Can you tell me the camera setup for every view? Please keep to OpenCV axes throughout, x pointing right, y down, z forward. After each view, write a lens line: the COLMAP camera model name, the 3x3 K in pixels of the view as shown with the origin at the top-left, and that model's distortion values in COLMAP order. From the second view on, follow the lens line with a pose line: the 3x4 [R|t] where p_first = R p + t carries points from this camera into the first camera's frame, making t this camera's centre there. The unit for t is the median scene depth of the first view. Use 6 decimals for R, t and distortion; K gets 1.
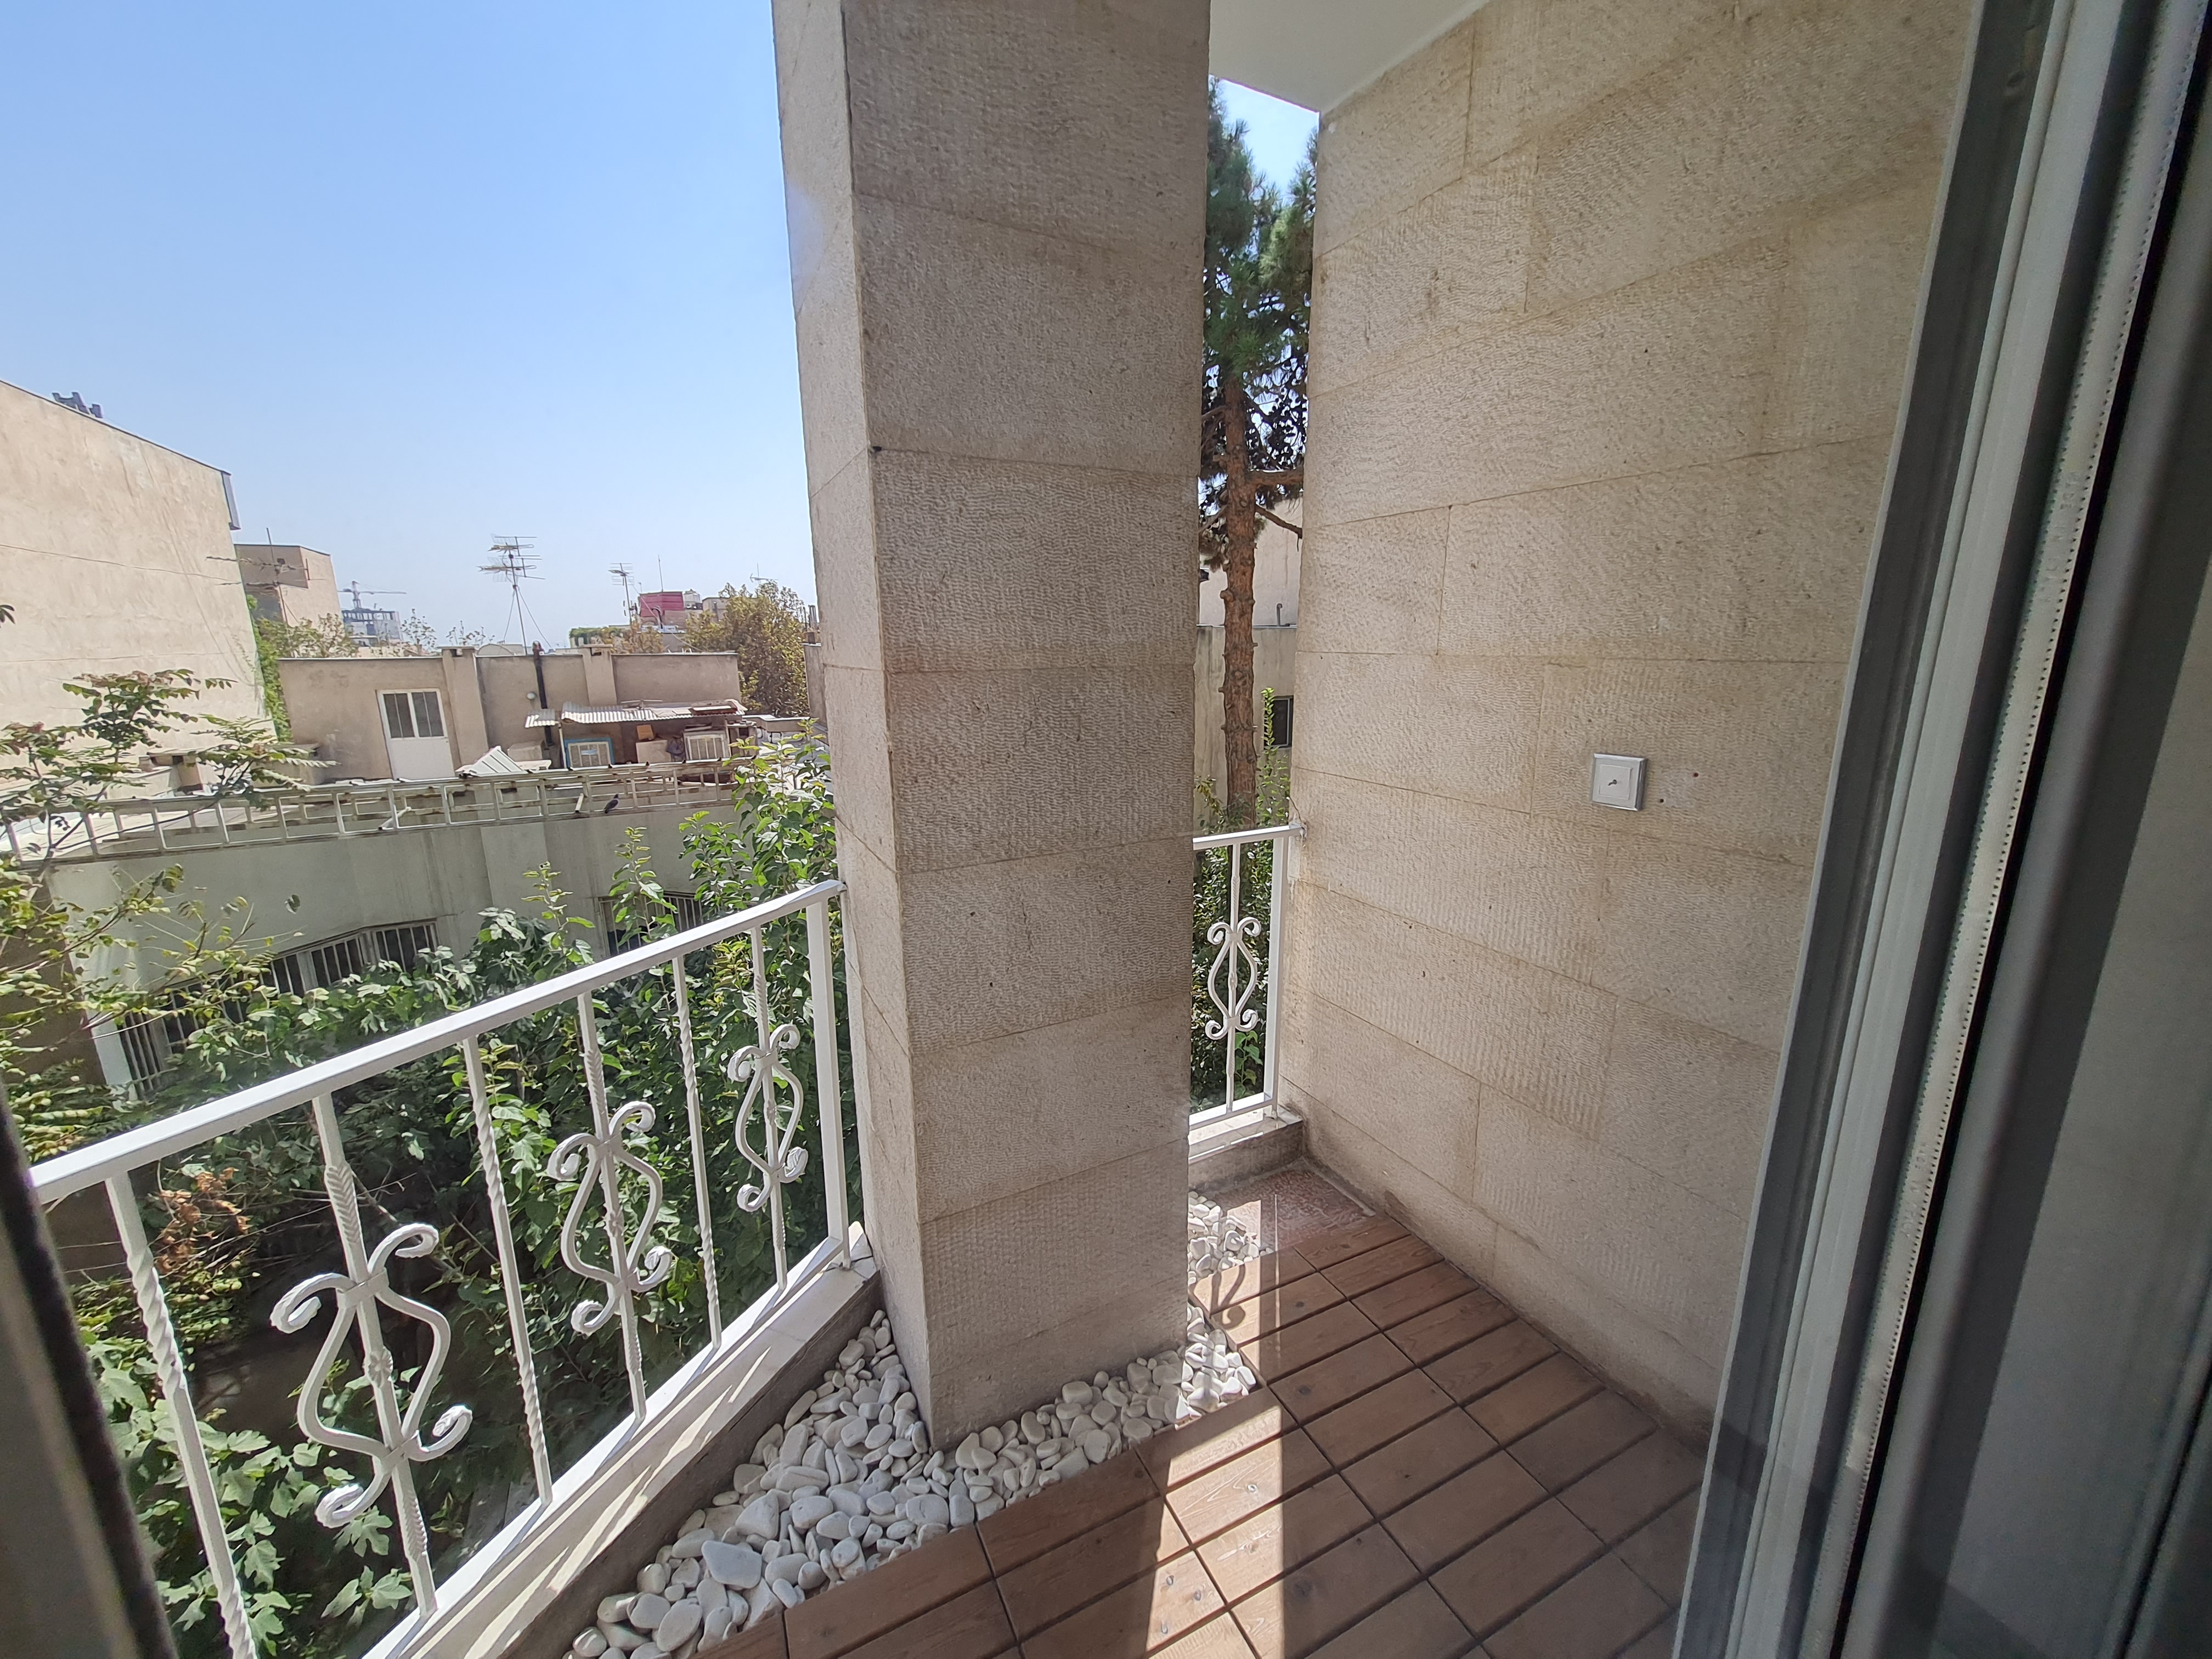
lens RADIAL K [[867.0, 0, 1104.2], [0, 867.0, 835.0], [0, 0, 1]] dist [0.003473, 0.000676]
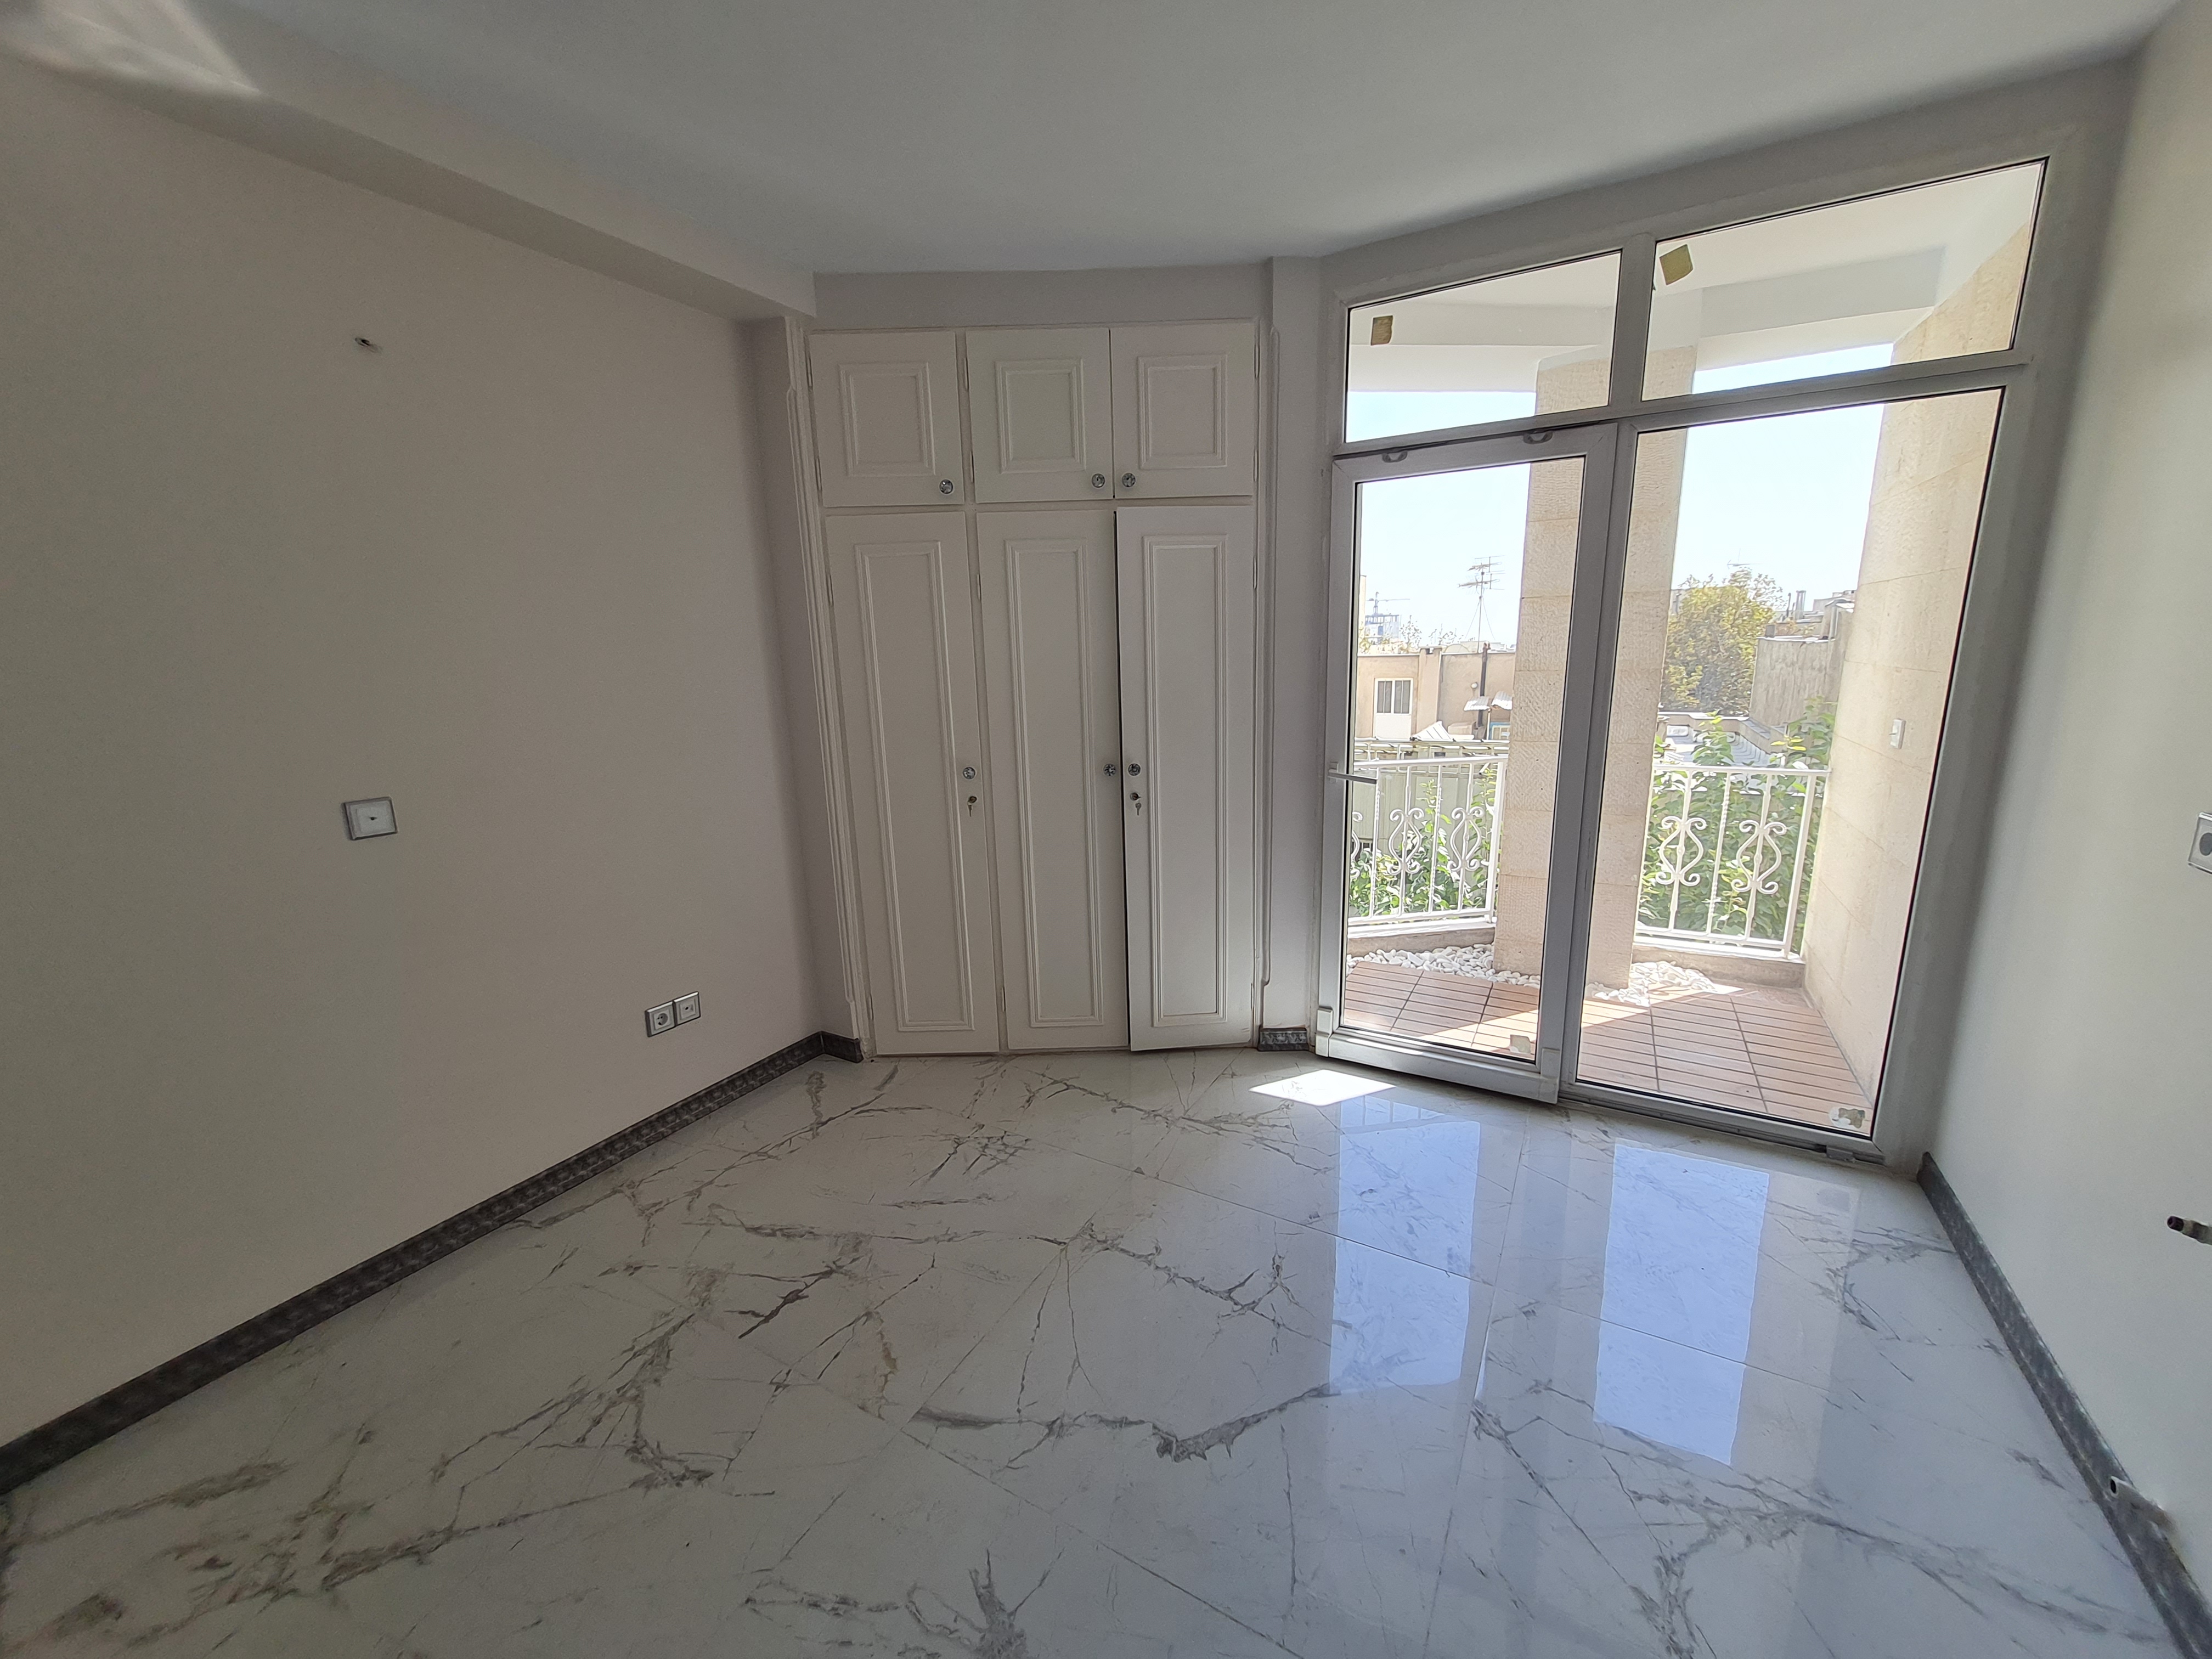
lens RADIAL K [[867.0, 0, 1104.2], [0, 867.0, 835.0], [0, 0, 1]] dist [0.003473, 0.000676]
pose [[0.550039, 0.169117, -0.817837, 0.104066], [-0.163652, 0.982122, 0.093025, 0.022247], [0.818948, 0.082673, 0.567882, -0.124735]]
